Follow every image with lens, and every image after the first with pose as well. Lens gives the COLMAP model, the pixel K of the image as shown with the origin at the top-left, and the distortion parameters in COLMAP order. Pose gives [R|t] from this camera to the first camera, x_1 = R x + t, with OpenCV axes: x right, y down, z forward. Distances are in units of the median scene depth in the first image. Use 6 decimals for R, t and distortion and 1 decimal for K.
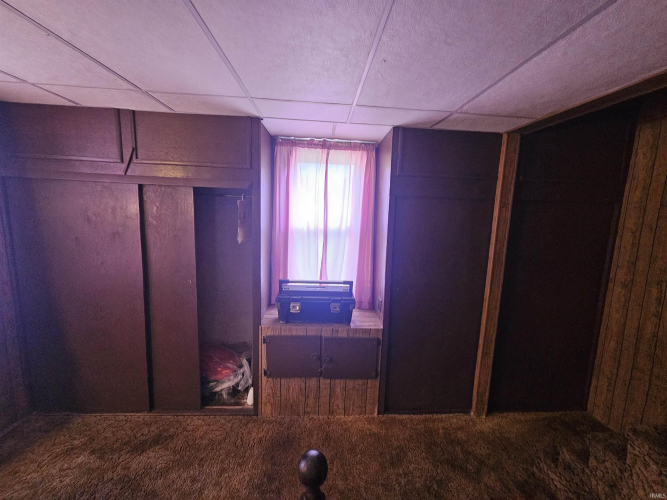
lens RADIAL K [[267.0, 0, 338.8], [0, 267.0, 244.5], [0, 0, 1]] dist [-0.000740, 0.000084]
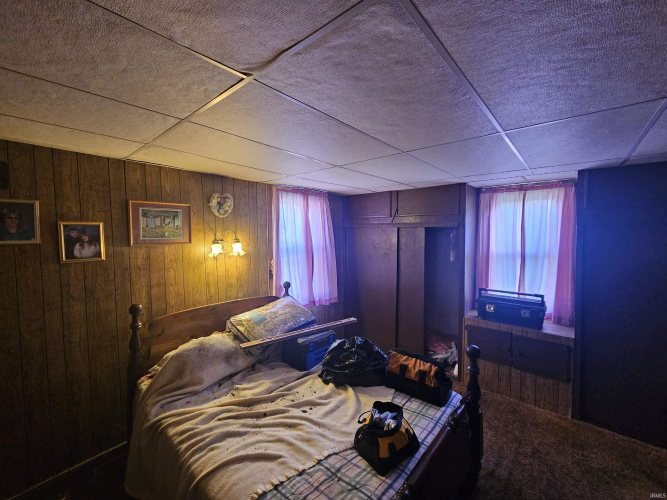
lens RADIAL K [[274.8, 0, 334.5], [0, 274.8, 247.9], [0, 0, 1]] dist [0.056167, -0.016624]
pose [[0.696364, -0.002574, -0.717685, 0.315645], [-0.066452, 0.995466, -0.068049, 0.075077], [0.714606, 0.095079, 0.693035, -0.612701]]
